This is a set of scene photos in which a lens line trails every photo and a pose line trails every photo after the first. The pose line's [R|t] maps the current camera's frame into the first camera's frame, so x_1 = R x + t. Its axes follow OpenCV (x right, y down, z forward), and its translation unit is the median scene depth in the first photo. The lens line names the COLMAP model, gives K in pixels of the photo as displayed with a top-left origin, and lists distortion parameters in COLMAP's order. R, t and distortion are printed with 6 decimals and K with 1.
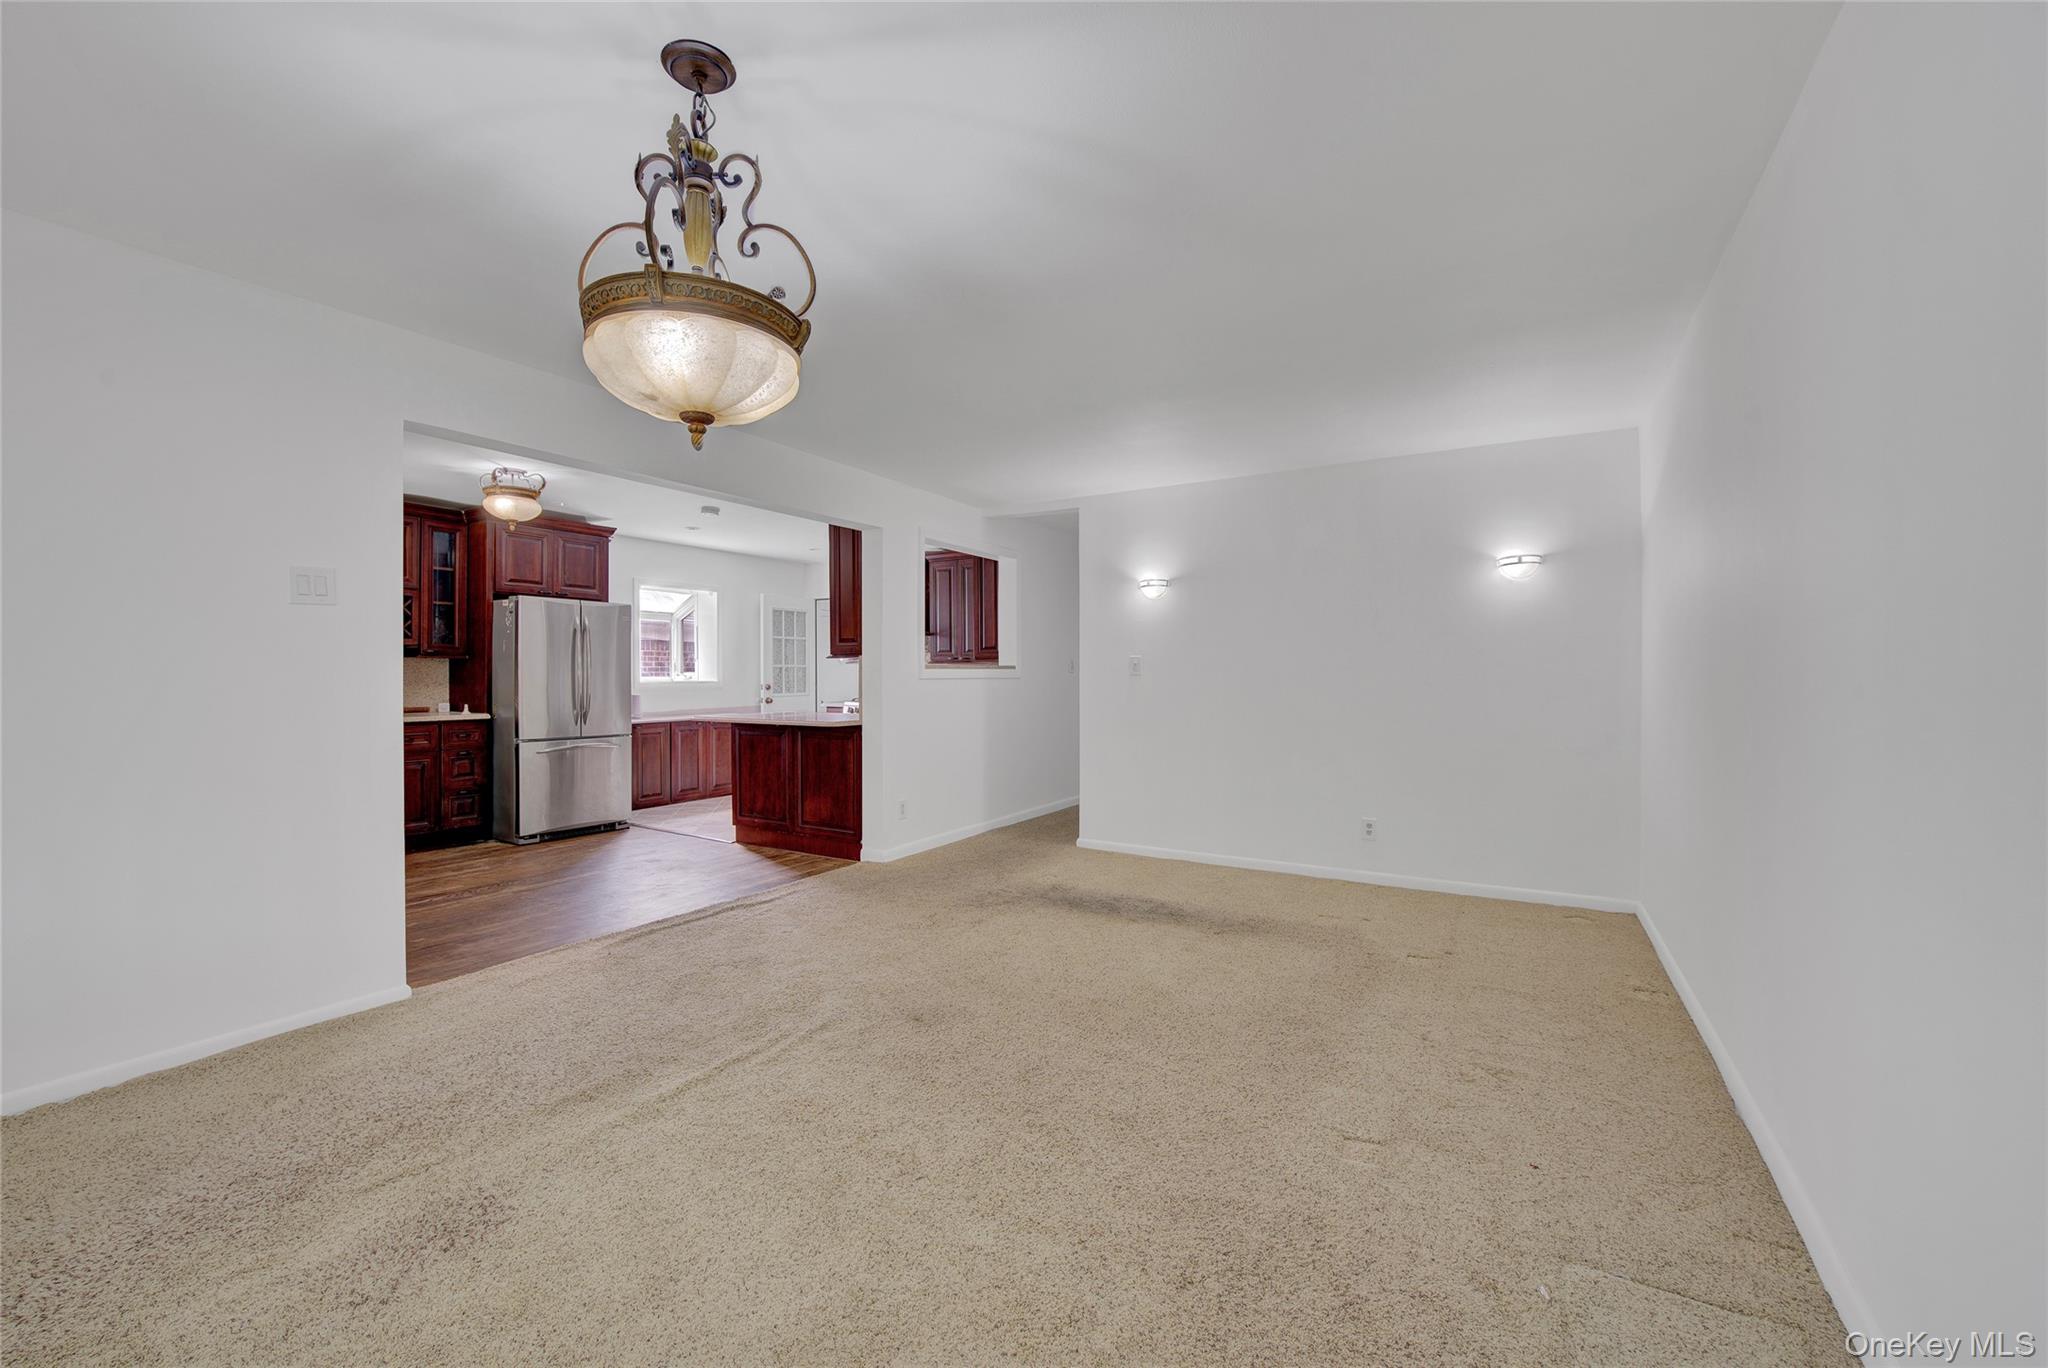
lens RADIAL K [[811.9, 0, 1016.3], [0, 811.9, 674.5], [0, 0, 1]] dist [-0.017460, -0.001727]
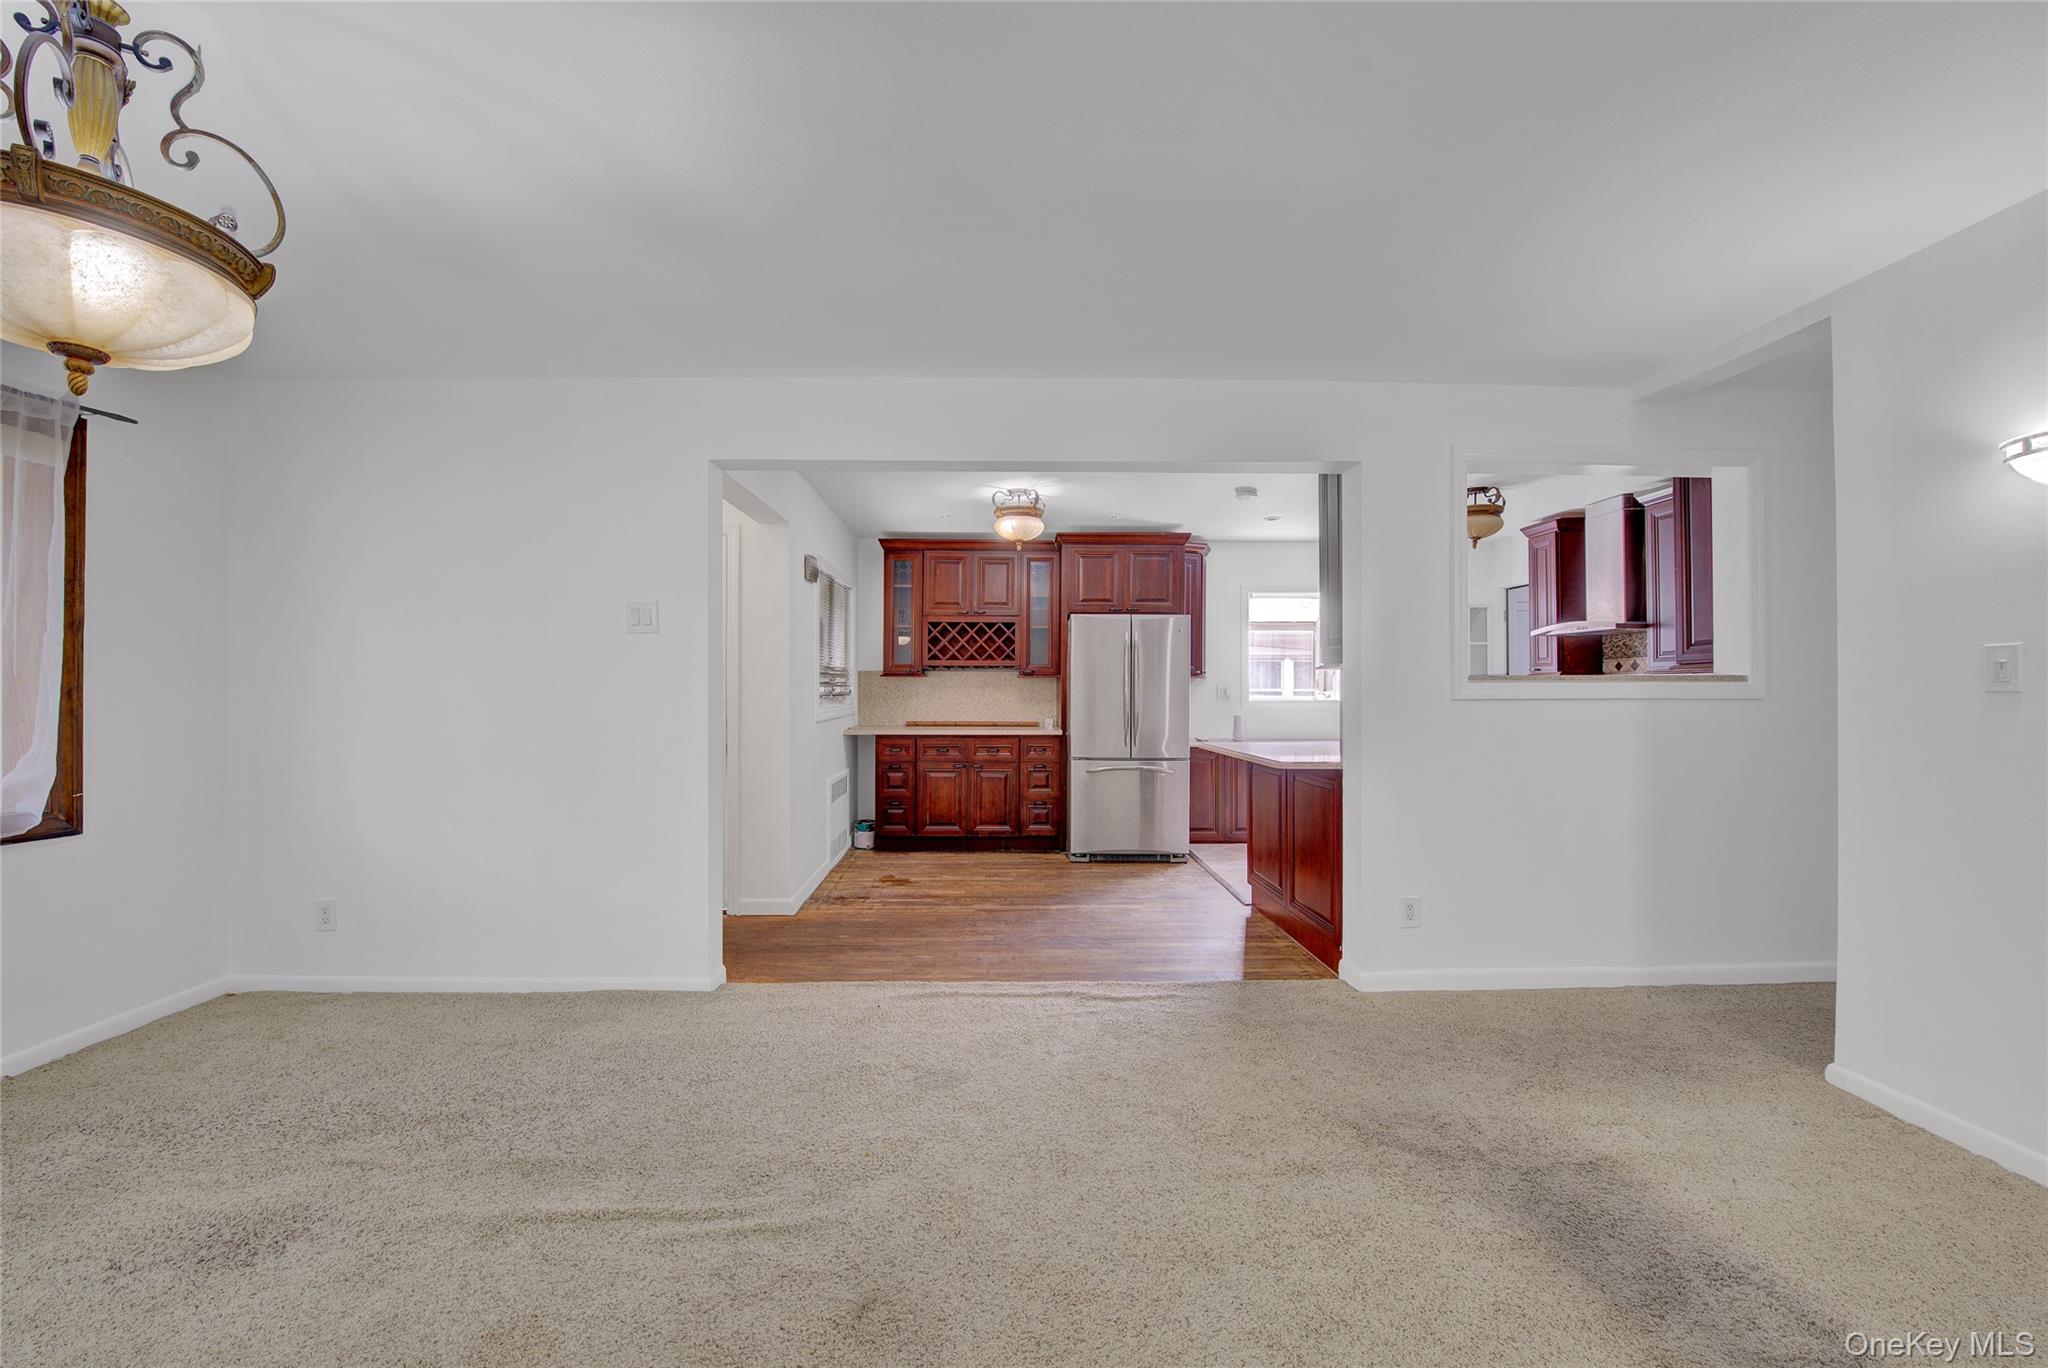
lens RADIAL K [[811.9, 0, 1008.7], [0, 811.9, 689.3], [0, 0, 1]] dist [-0.017460, -0.001727]
pose [[0.538416, -0.003228, -0.842673, 0.211406], [-0.000492, 0.999991, -0.004146, 0.000196], [0.842679, 0.002647, 0.538409, 0.414382]]
